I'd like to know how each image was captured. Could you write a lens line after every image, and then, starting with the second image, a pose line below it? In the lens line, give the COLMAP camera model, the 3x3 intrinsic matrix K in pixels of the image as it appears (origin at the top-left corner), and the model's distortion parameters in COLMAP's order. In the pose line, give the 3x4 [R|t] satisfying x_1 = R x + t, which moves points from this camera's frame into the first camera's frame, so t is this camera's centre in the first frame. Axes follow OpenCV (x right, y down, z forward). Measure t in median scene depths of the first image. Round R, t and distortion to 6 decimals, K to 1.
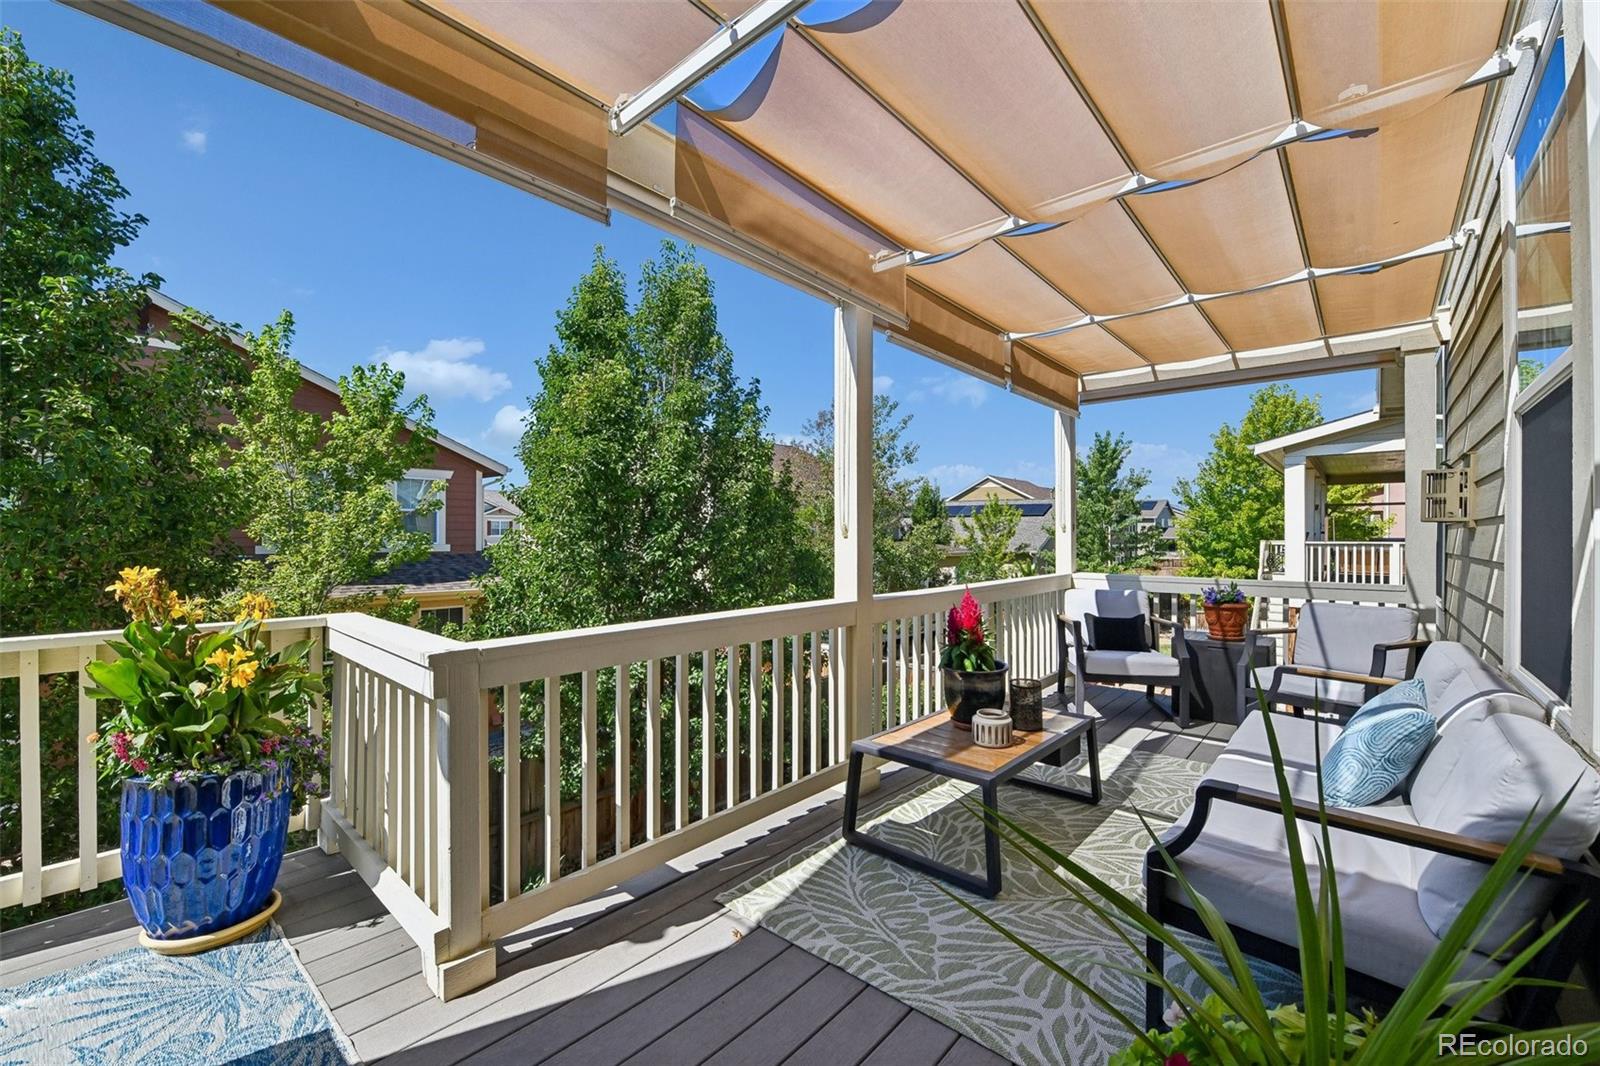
lens RADIAL K [[648.9, 0, 801.3], [0, 648.9, 532.5], [0, 0, 1]] dist [-0.020609, -0.000063]
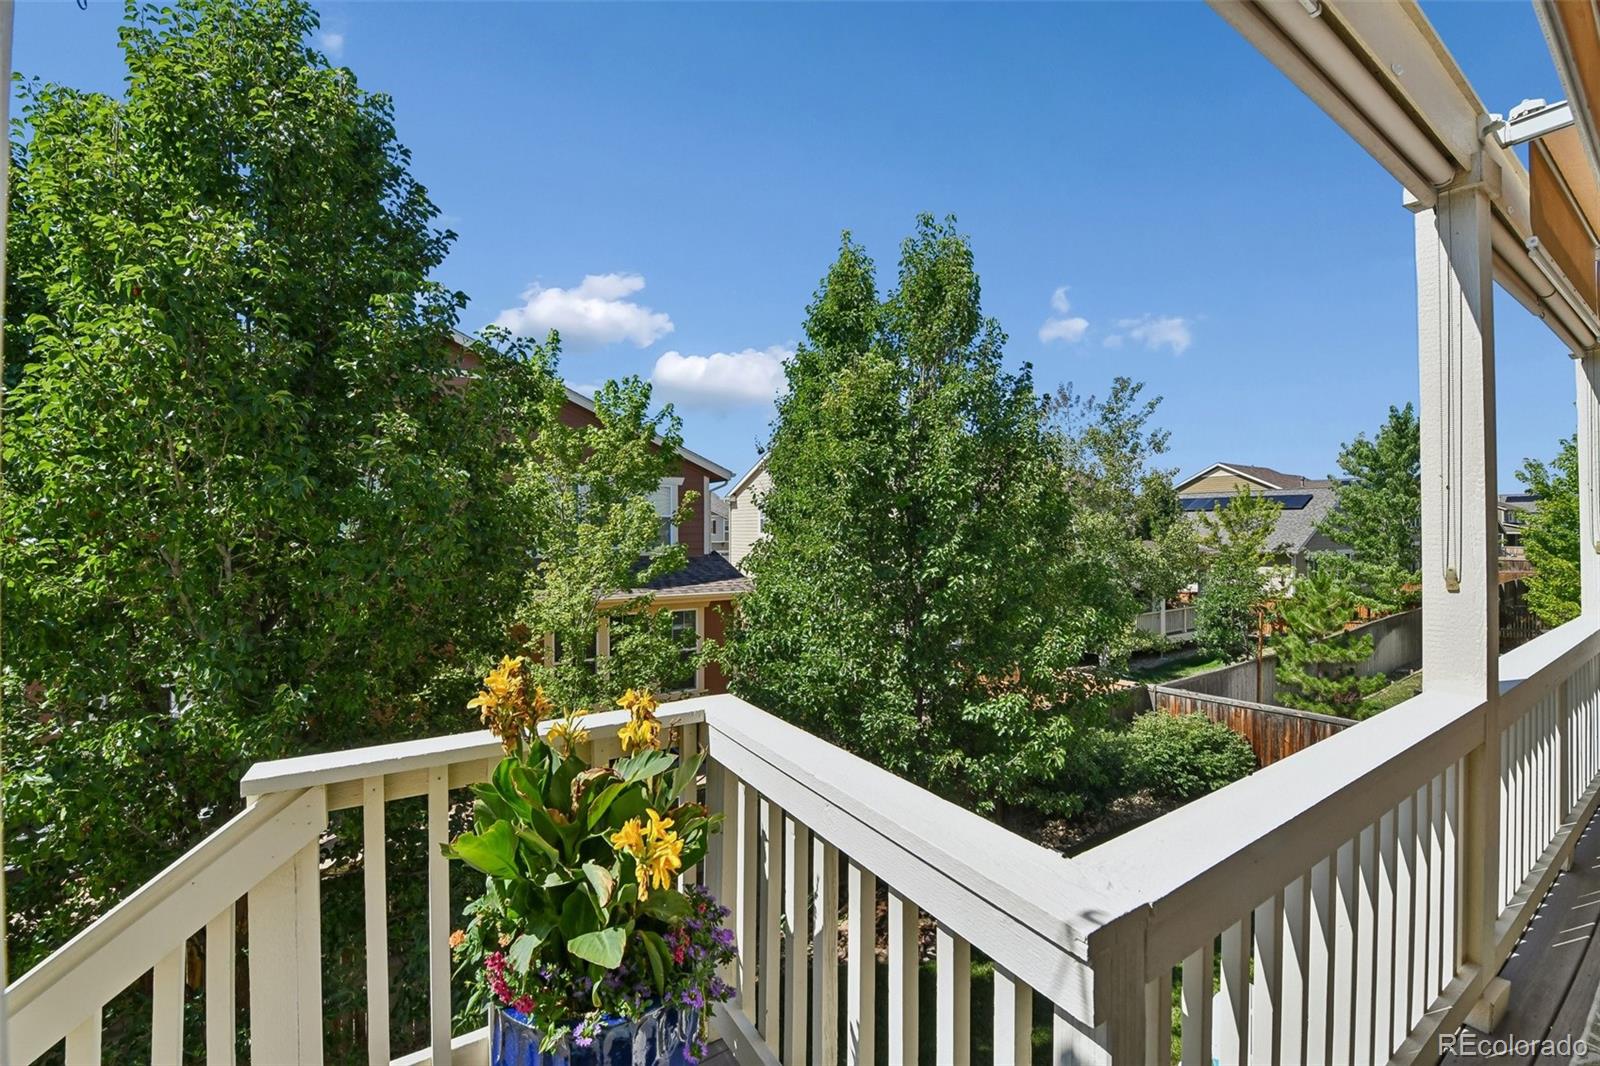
lens RADIAL K [[648.9, 0, 801.6], [0, 648.9, 530.1], [0, 0, 1]] dist [-0.020609, -0.000063]
pose [[0.960101, -0.006118, -0.279586, -0.137492], [0.006513, 0.999979, 0.000482, -0.021032], [0.279577, -0.002284, 0.960120, 0.108047]]
